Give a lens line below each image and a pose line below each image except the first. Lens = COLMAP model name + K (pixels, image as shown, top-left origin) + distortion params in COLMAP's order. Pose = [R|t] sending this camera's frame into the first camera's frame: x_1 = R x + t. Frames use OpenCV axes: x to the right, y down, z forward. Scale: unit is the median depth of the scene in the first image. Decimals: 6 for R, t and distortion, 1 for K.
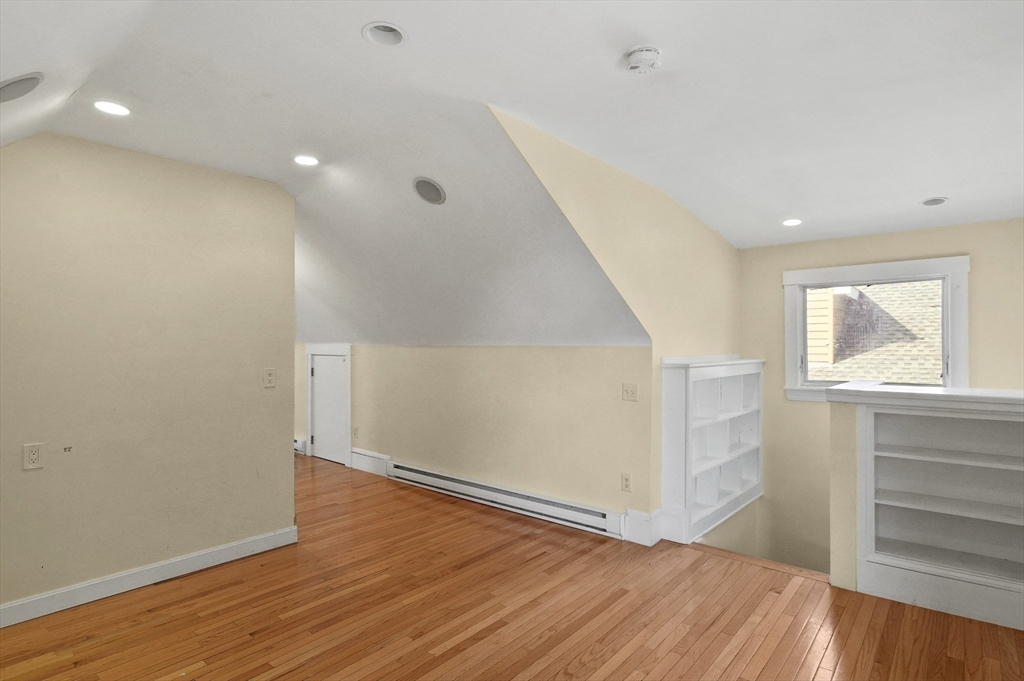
lens RADIAL K [[538.3, 0, 508.3], [0, 538.3, 342.6], [0, 0, 1]] dist [-0.019727, 0.006774]
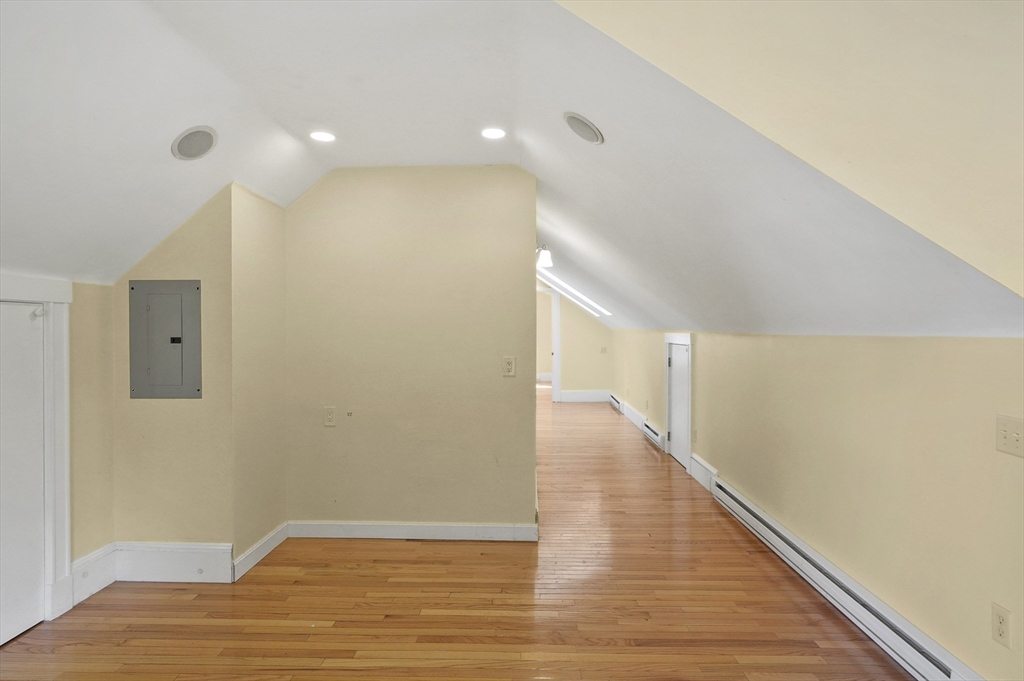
lens RADIAL K [[538.3, 0, 512.9], [0, 538.3, 339.9], [0, 0, 1]] dist [-0.019727, 0.006774]
pose [[0.627386, 0.013180, -0.778597, 0.378965], [0.000518, 0.999849, 0.017343, 0.000099], [0.778708, -0.011284, 0.627285, 0.453424]]
